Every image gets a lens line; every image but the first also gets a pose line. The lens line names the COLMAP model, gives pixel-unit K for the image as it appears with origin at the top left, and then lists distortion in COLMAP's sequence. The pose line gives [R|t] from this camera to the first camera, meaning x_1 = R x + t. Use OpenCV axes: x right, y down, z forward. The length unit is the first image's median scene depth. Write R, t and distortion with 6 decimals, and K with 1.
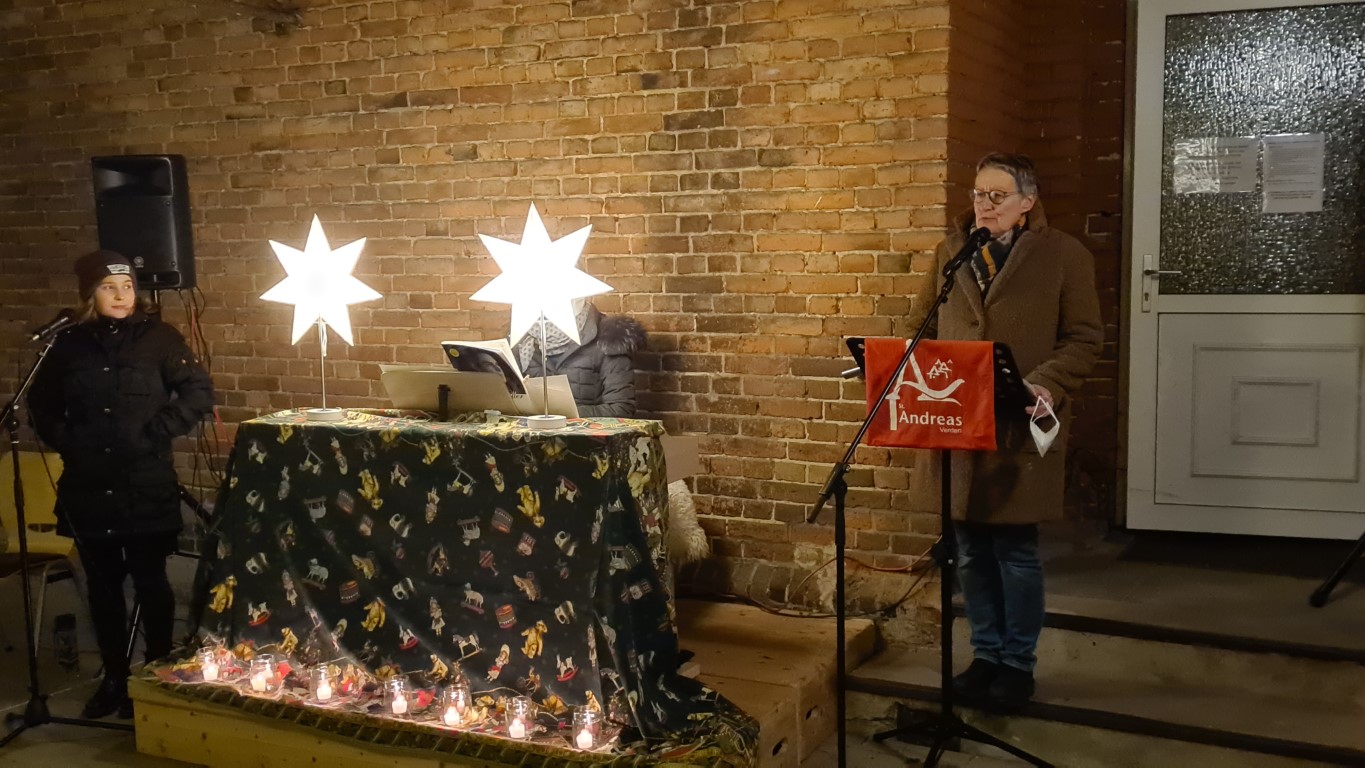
lens RADIAL K [[1361.4, 0, 673.6], [0, 1361.4, 374.8], [0, 0, 1]] dist [0.072538, 0.000000]
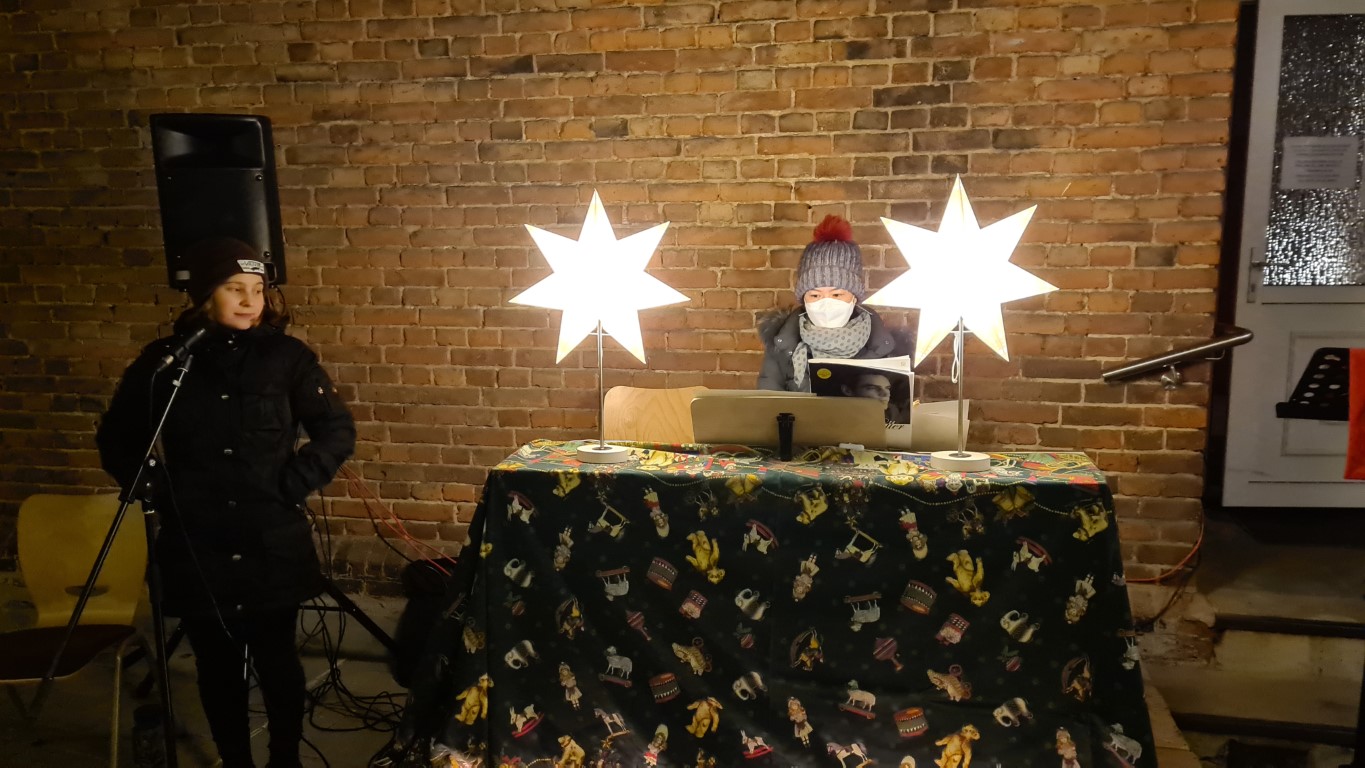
lens RADIAL K [[1009.8, 0, 679.2], [0, 1009.8, 385.9], [0, 0, 1]] dist [0.062591, -0.025382]
pose [[0.962606, -0.030514, 0.269181, -0.330051], [0.017778, 0.998610, 0.049626, -0.032858], [-0.270321, -0.042985, 0.961810, 0.403487]]
